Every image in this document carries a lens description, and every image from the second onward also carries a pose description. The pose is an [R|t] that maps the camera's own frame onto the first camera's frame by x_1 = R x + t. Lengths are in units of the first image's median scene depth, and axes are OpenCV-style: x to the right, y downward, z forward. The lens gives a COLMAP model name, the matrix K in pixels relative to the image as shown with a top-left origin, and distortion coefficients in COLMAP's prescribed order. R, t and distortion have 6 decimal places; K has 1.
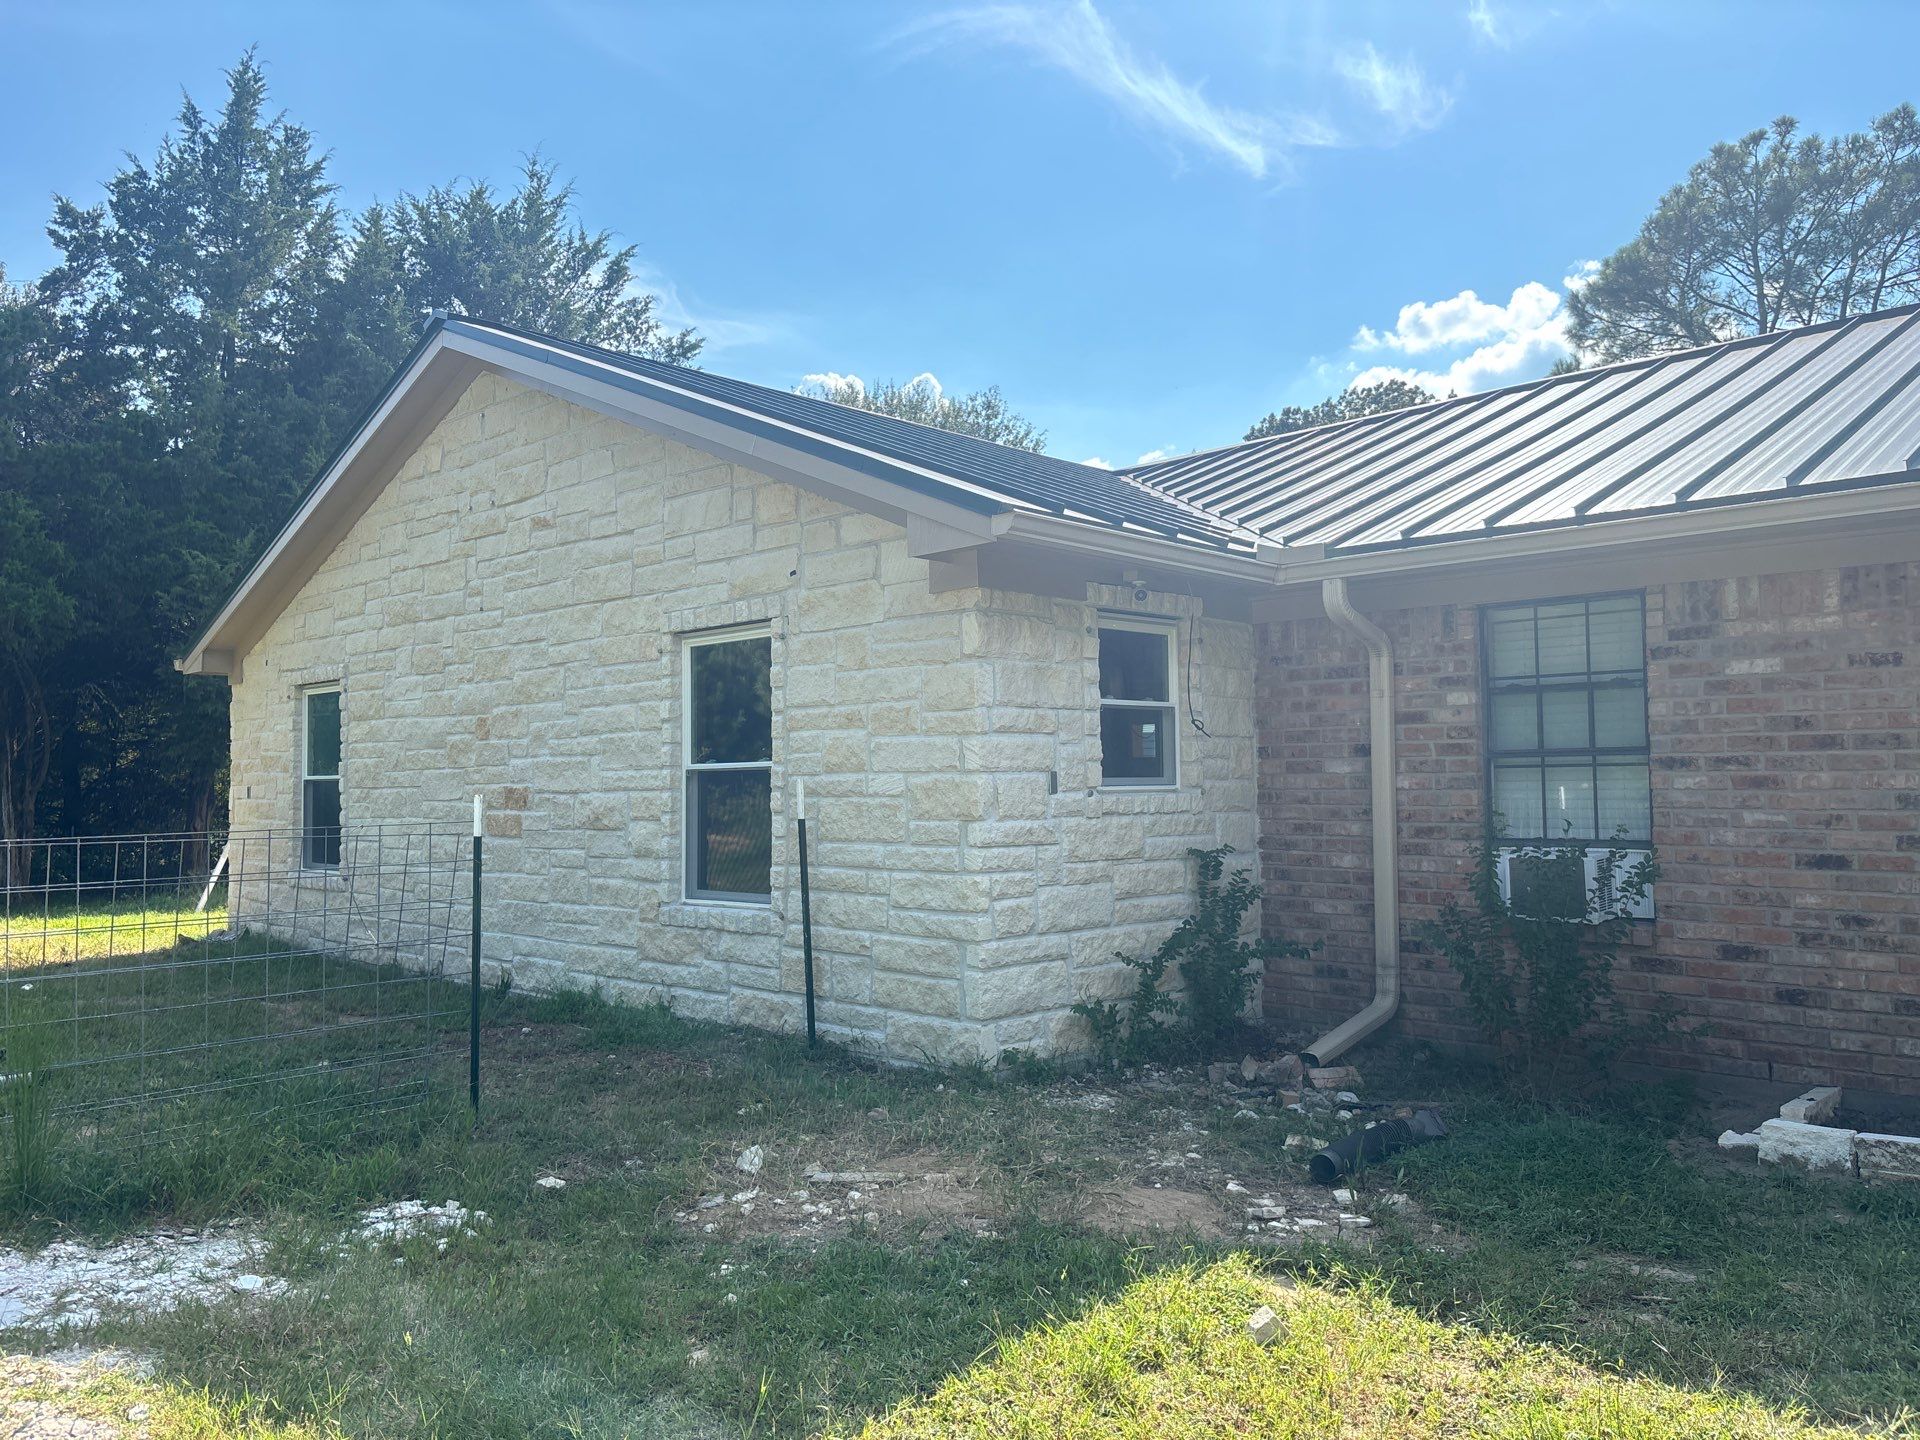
lens RADIAL K [[1450.9, 0, 946.2], [0, 1450.9, 712.4], [0, 0, 1]] dist [0.047984, -0.058538]
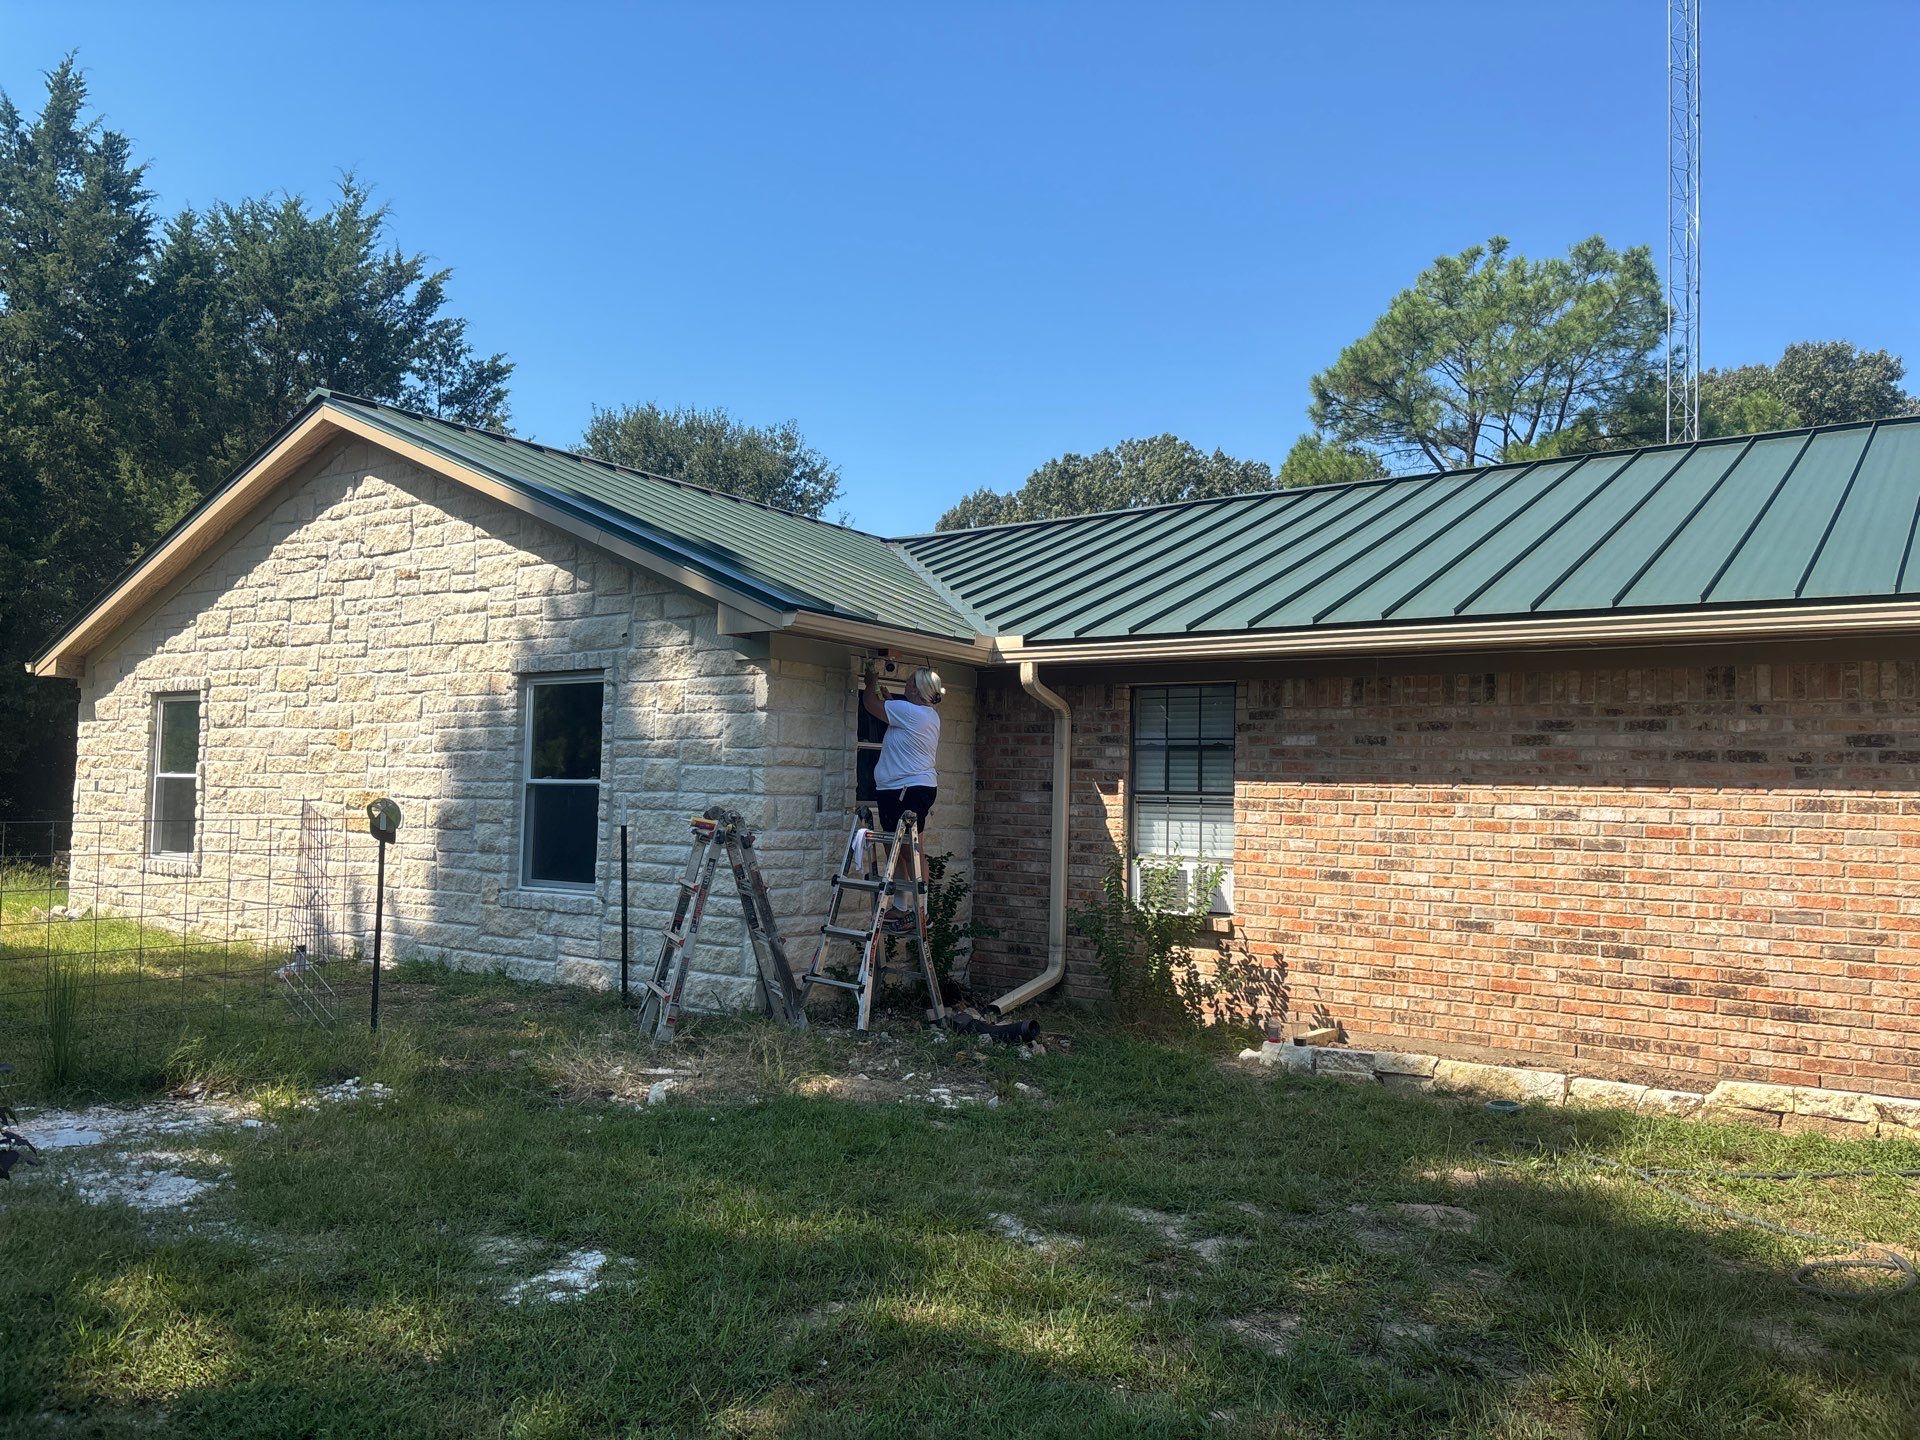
lens RADIAL K [[1450.9, 0, 948.9], [0, 1450.9, 712.8], [0, 0, 1]] dist [0.047984, -0.058538]
pose [[0.988140, 0.043355, 0.147310, -0.007527], [-0.041788, 0.999032, -0.013717, -0.020549], [-0.147762, 0.007399, 0.988995, -0.319736]]
